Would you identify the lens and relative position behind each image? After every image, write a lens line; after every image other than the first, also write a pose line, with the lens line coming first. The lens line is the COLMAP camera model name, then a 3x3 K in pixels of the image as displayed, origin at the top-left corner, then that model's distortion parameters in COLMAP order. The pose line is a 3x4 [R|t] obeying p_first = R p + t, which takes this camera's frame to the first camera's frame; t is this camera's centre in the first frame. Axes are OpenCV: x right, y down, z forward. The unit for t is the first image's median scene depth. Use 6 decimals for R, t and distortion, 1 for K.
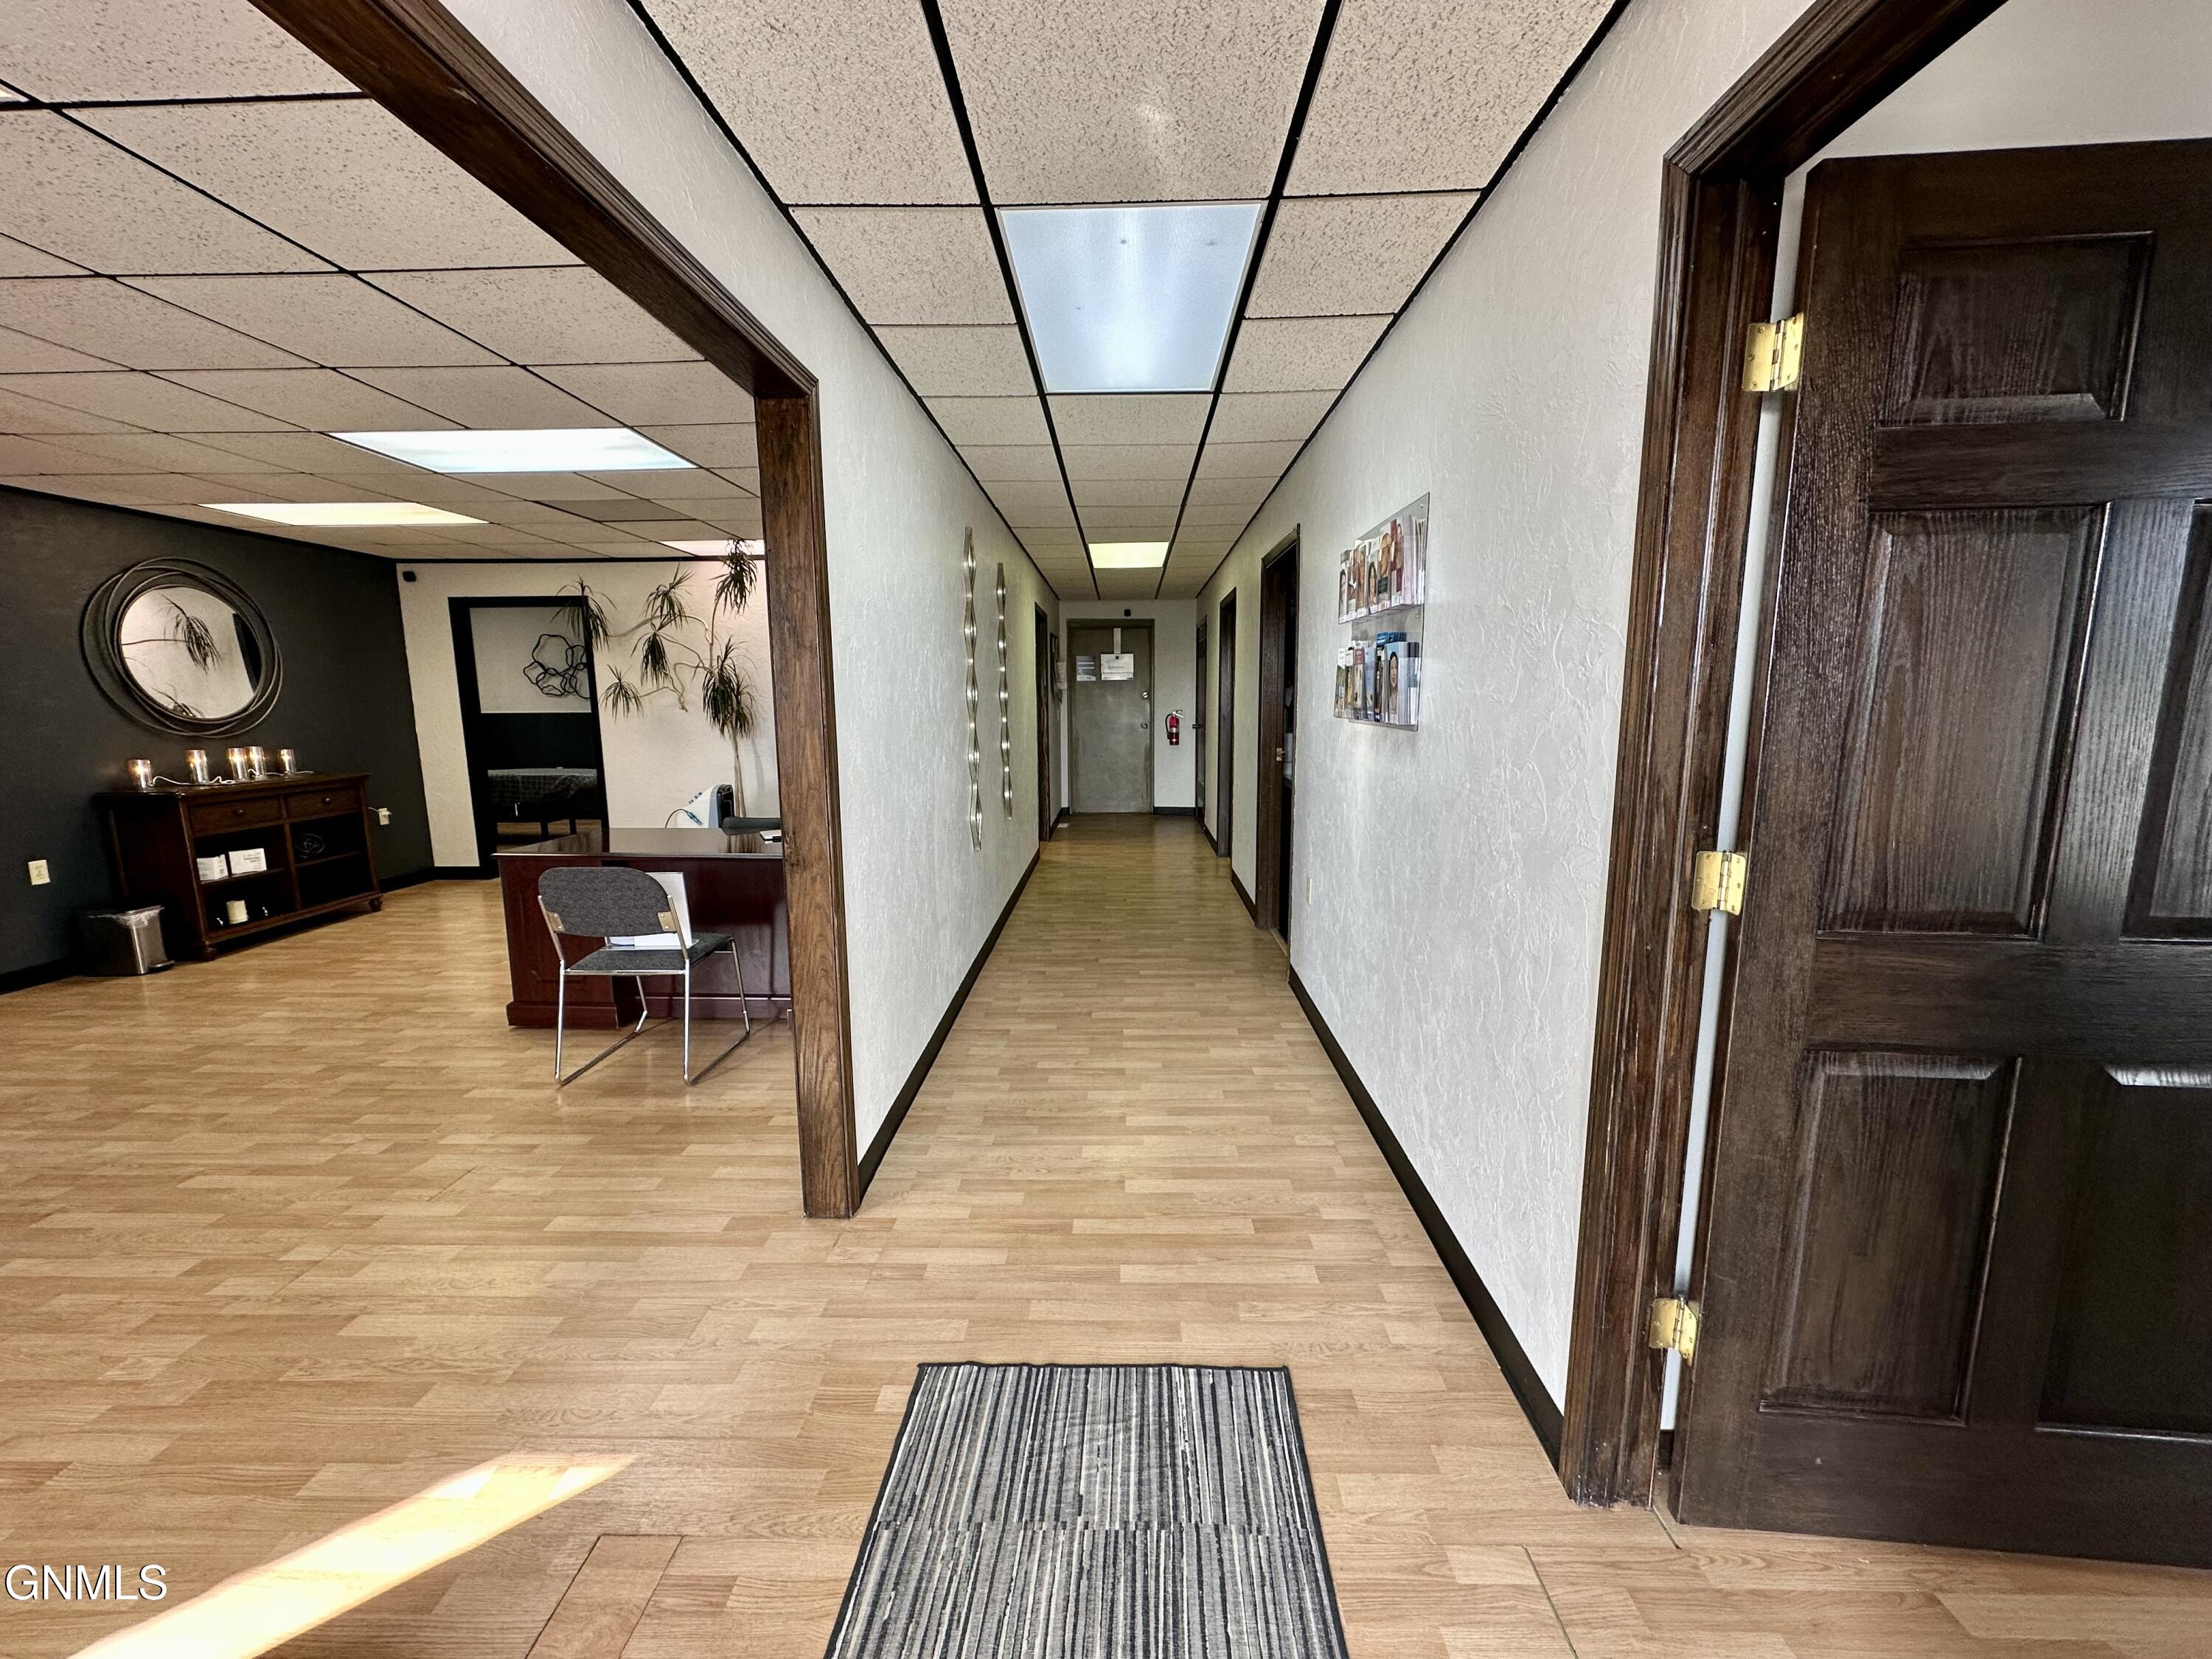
lens RADIAL K [[879.4, 0, 1105.6], [0, 879.4, 827.9], [0, 0, 1]] dist [-0.002579, 0.000809]
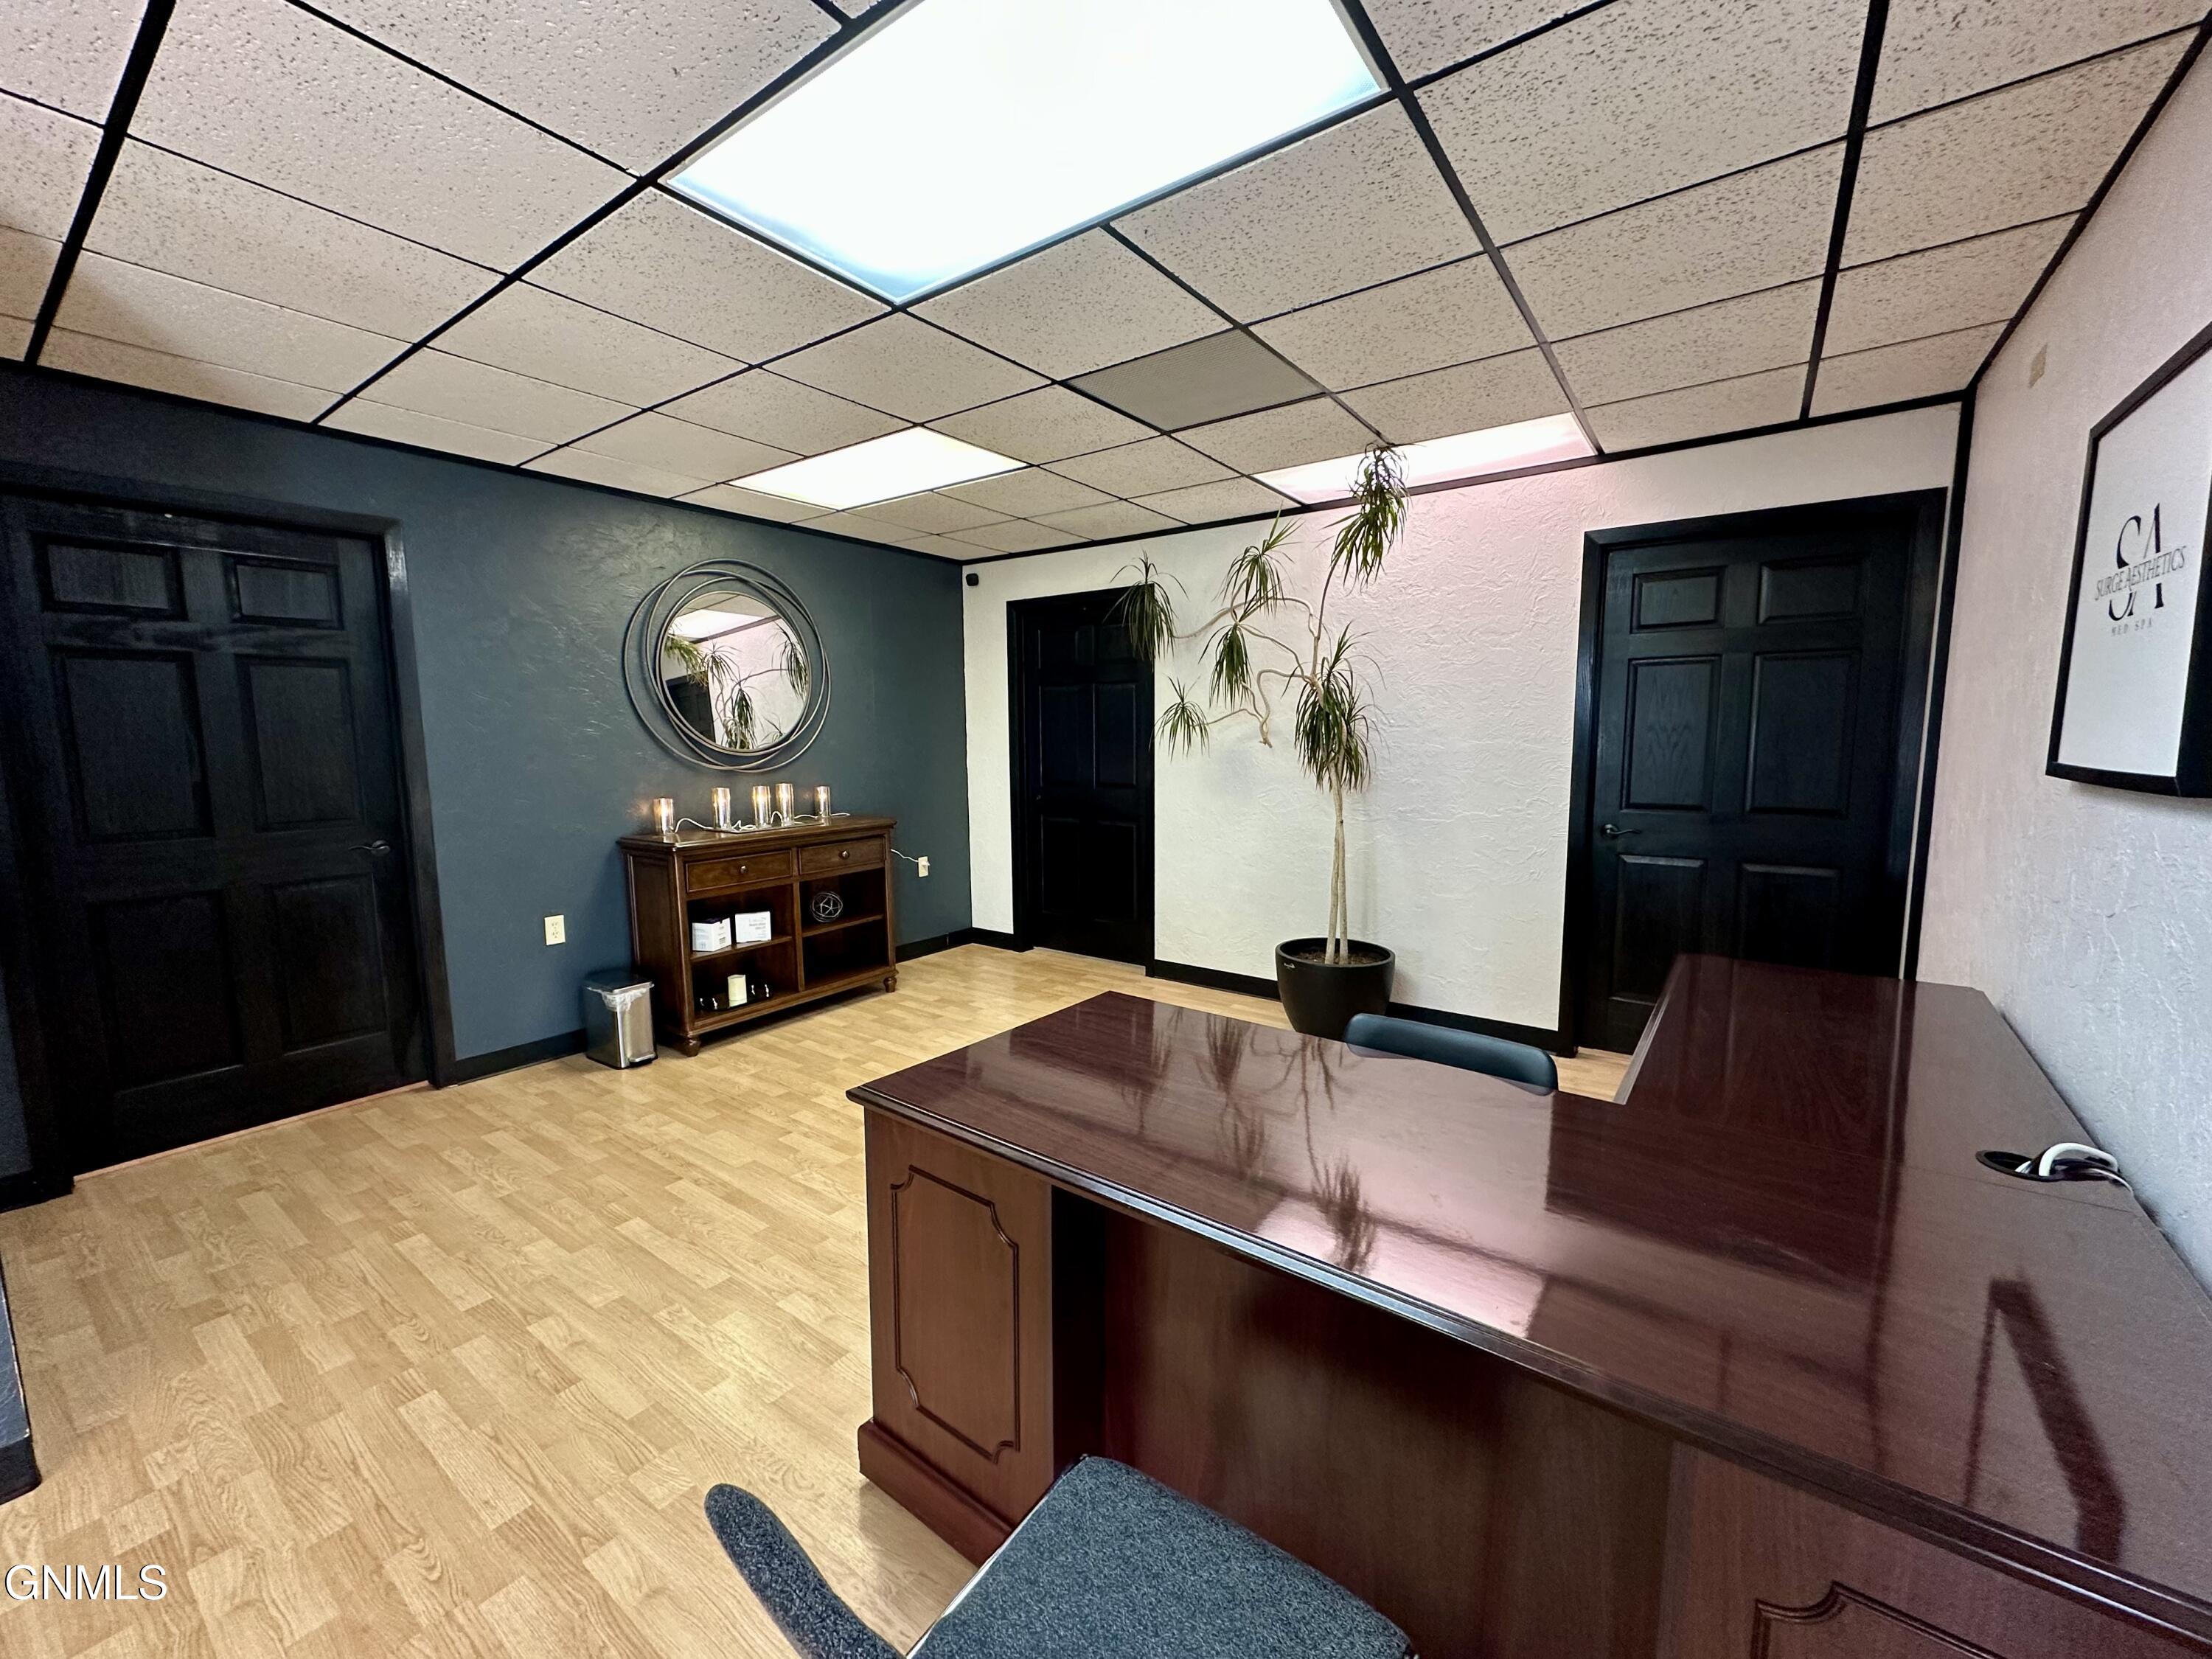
lens RADIAL K [[879.4, 0, 1107.9], [0, 879.4, 835.8], [0, 0, 1]] dist [-0.002579, 0.000809]
pose [[0.822323, 0.071437, -0.564519, -0.287929], [-0.084011, 0.996458, 0.003721, -0.083779], [0.562785, 0.044366, 0.825412, 0.566254]]
